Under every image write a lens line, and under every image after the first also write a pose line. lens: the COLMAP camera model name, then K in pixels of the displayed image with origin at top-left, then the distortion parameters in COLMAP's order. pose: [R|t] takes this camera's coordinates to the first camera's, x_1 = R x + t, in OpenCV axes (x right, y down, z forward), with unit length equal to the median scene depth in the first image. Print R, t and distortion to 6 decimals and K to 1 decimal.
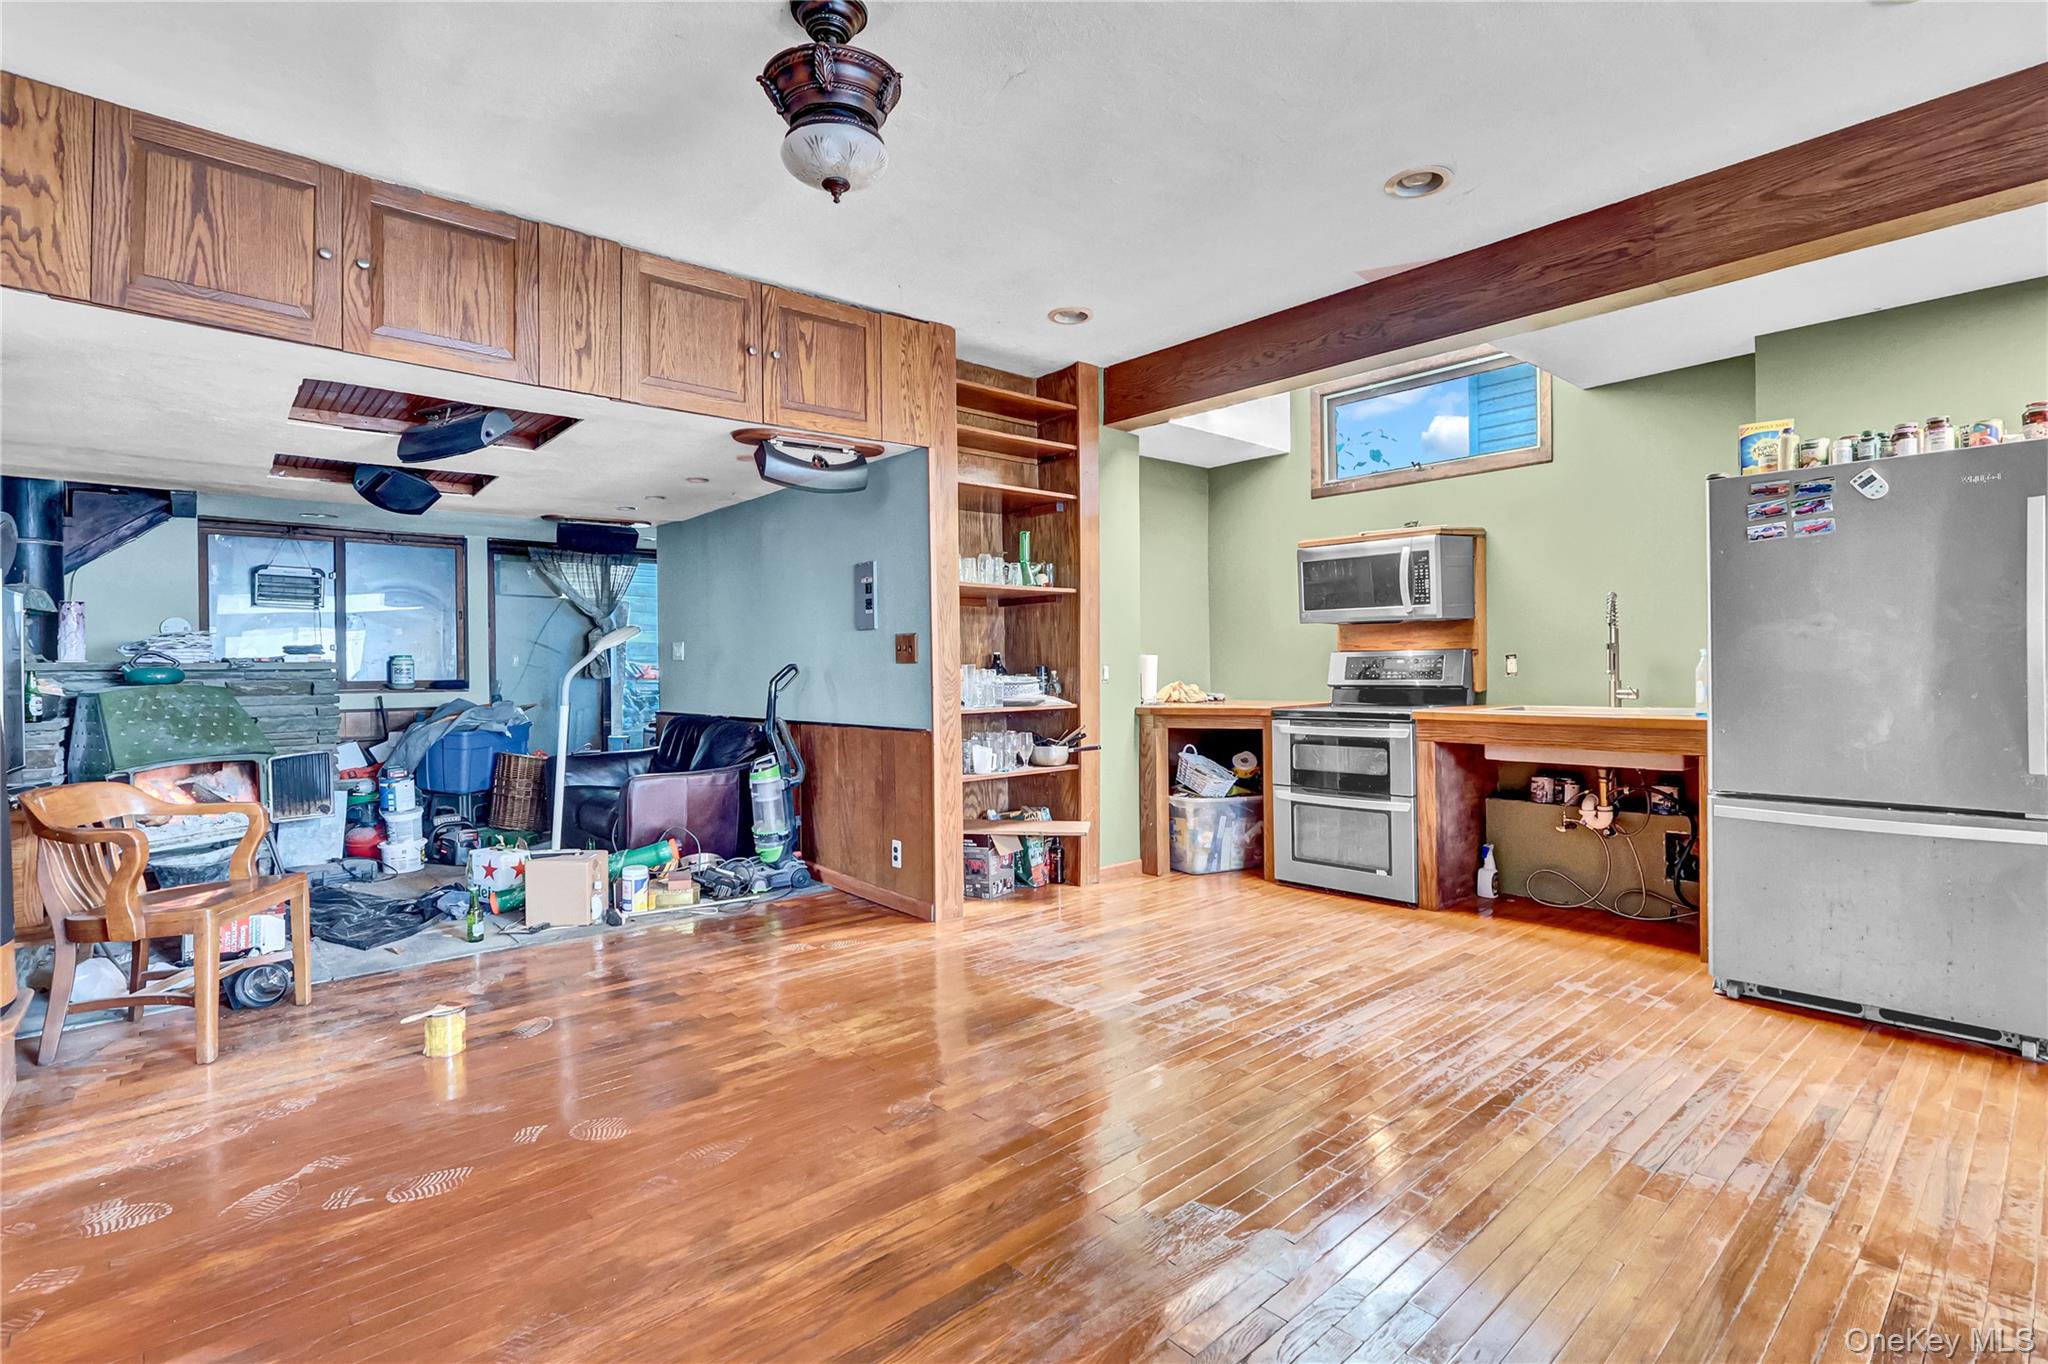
lens RADIAL K [[976.0, 0, 1024.0], [0, 976.0, 682.0], [0, 0, 1]] dist [0.001541, 0.000278]
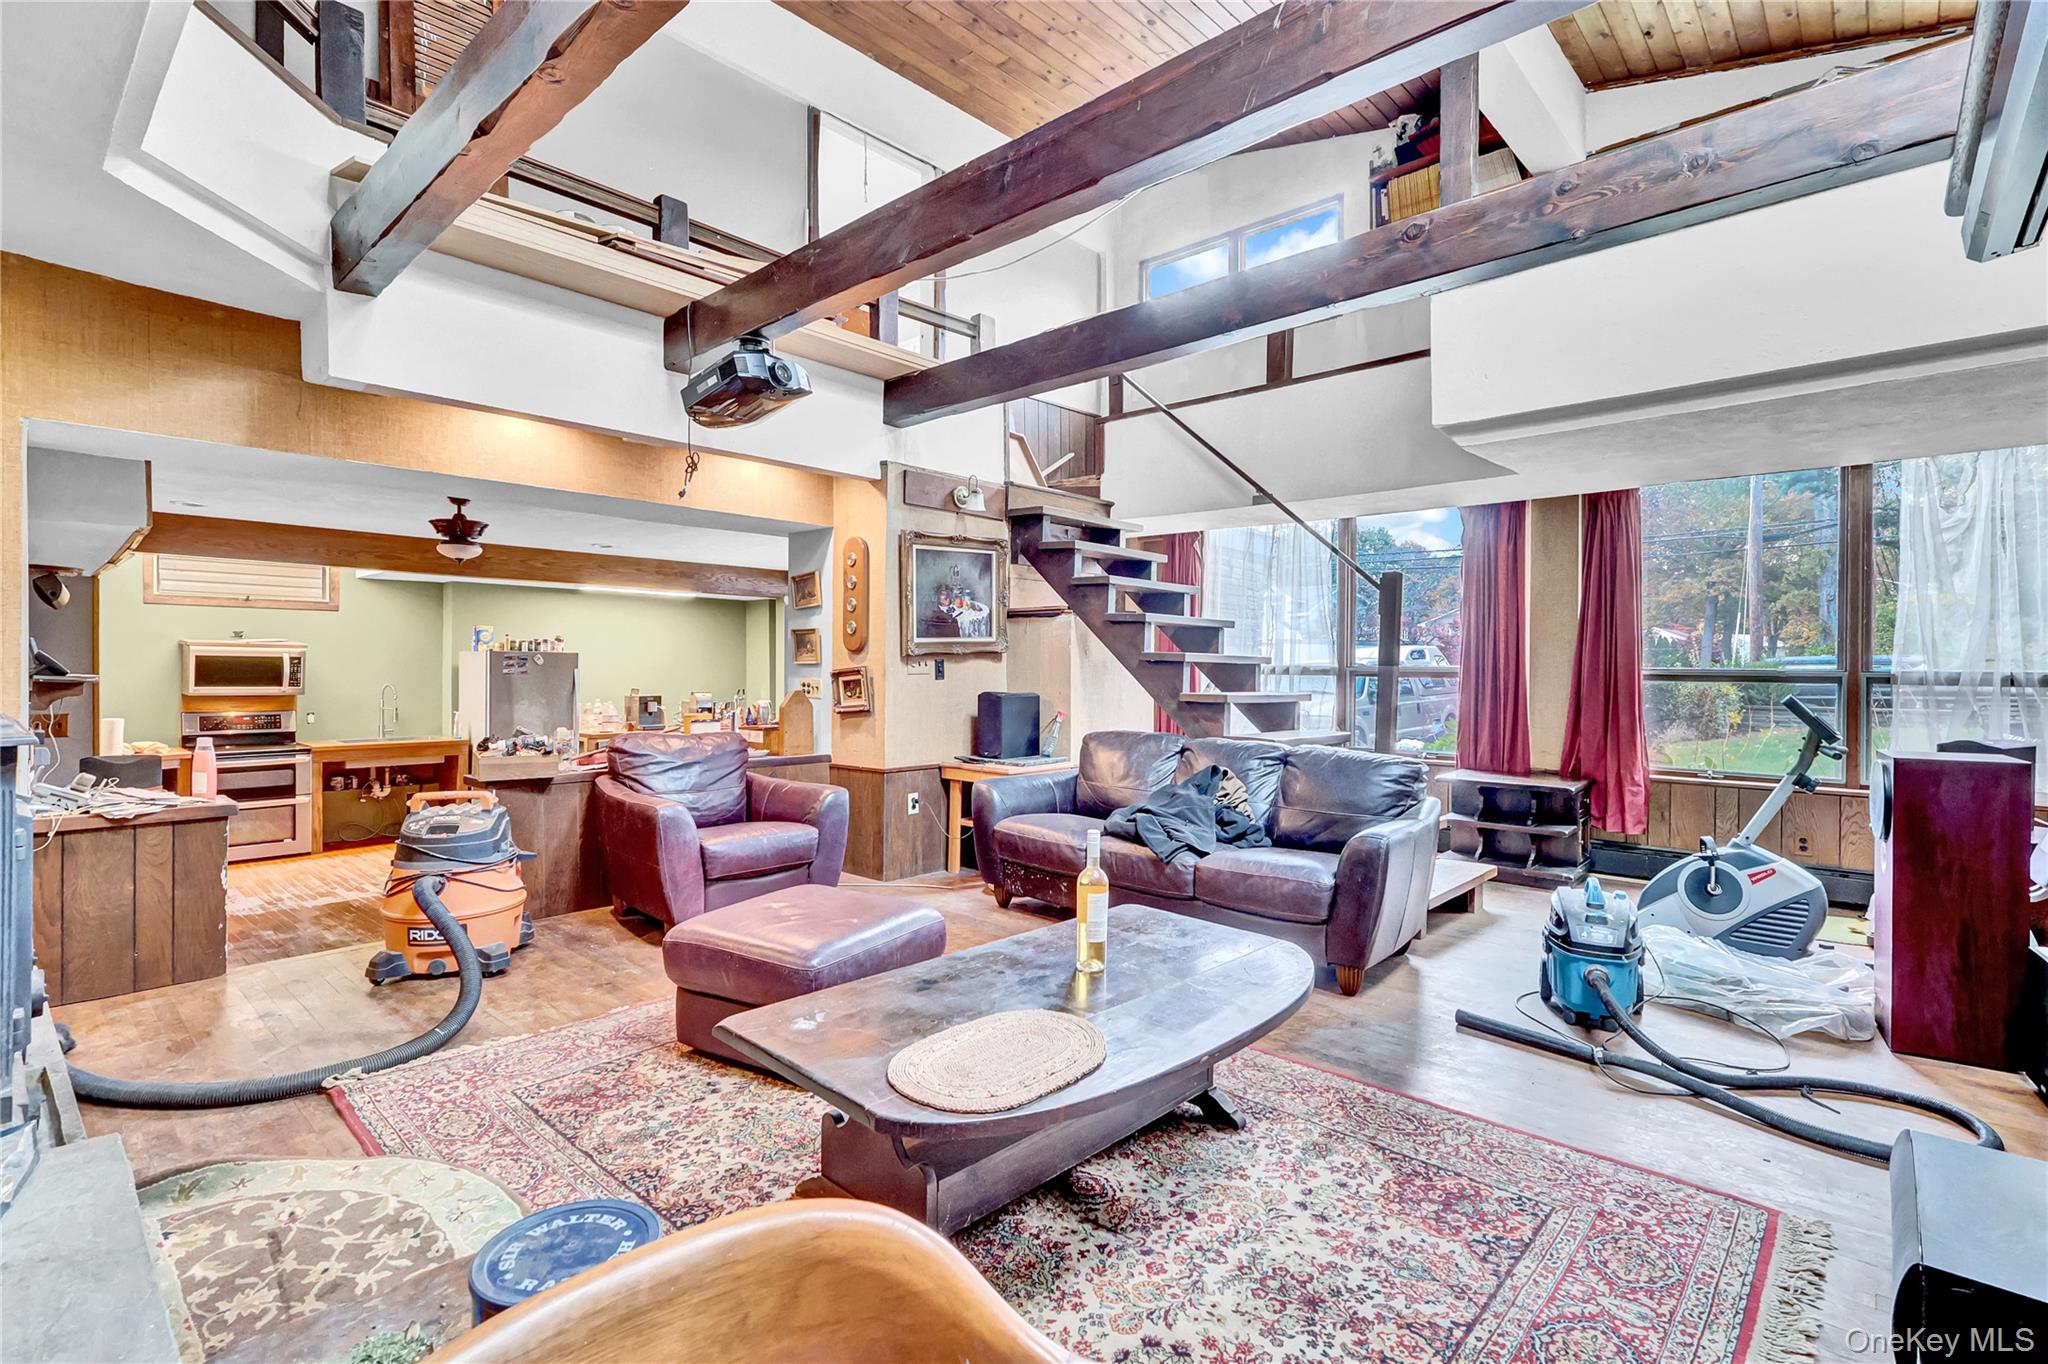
lens RADIAL K [[943.3, 0, 1025.2], [0, 943.3, 670.8], [0, 0, 1]] dist [-0.001216, -0.000225]
pose [[-0.113501, 0.011556, 0.993471, -1.818189], [0.012734, 0.999867, -0.010175, -0.092995], [-0.993456, 0.011496, -0.113633, -0.156834]]
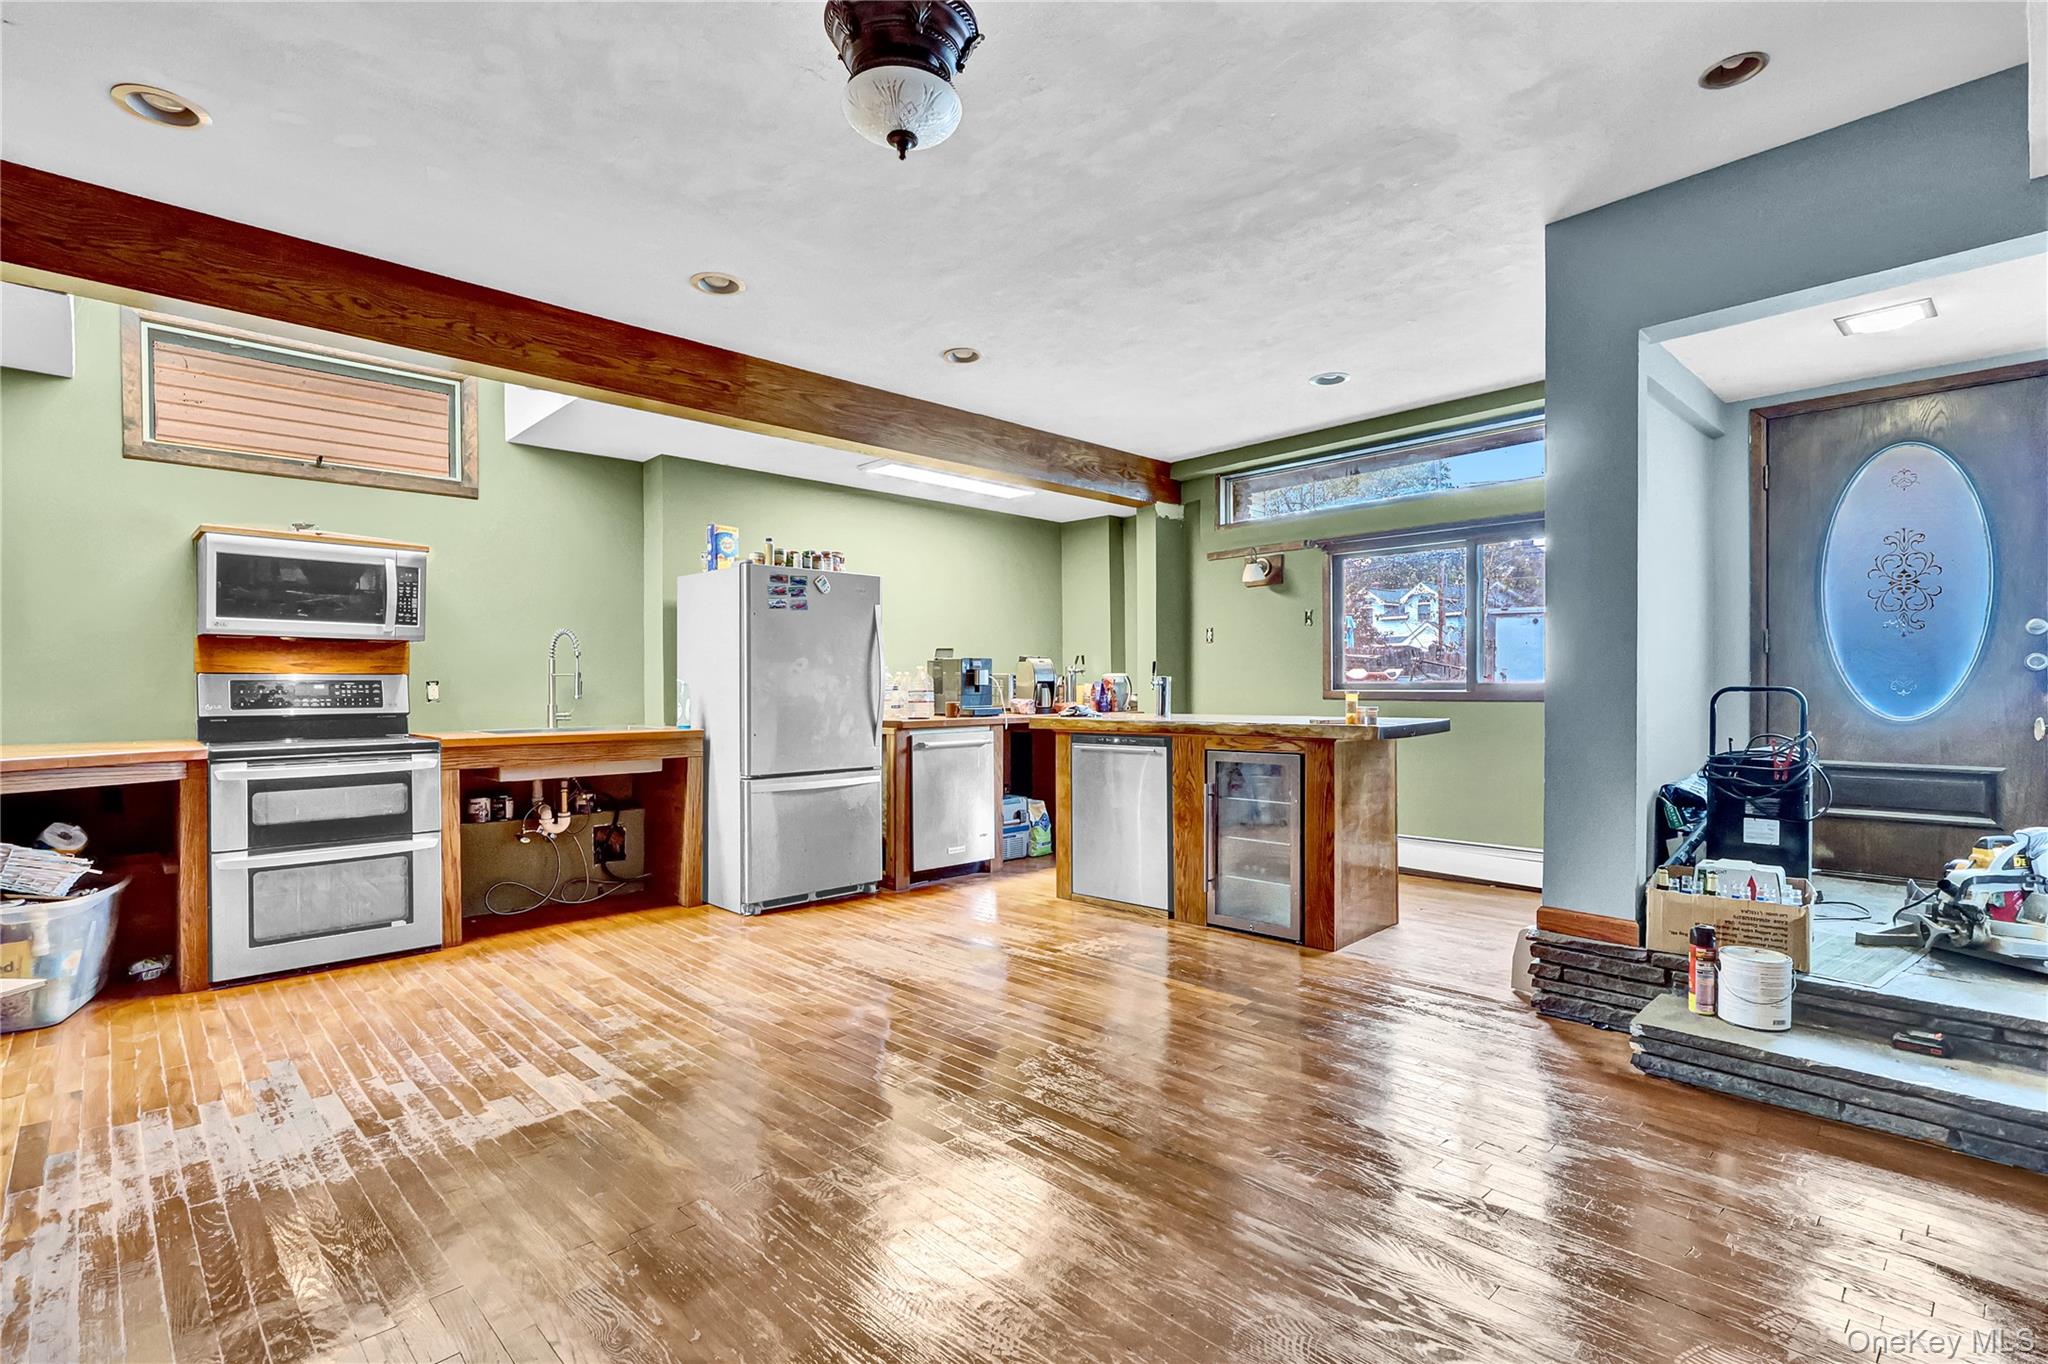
lens RADIAL K [[962.2, 0, 1025.5], [0, 962.2, 686.4], [0, 0, 1]] dist [-0.002237, 0.000527]
pose [[-0.043807, 0.013966, 0.998942, -0.661409], [0.024214, 0.999623, -0.012914, 0.006339], [-0.998747, 0.023622, -0.044129, 0.574566]]
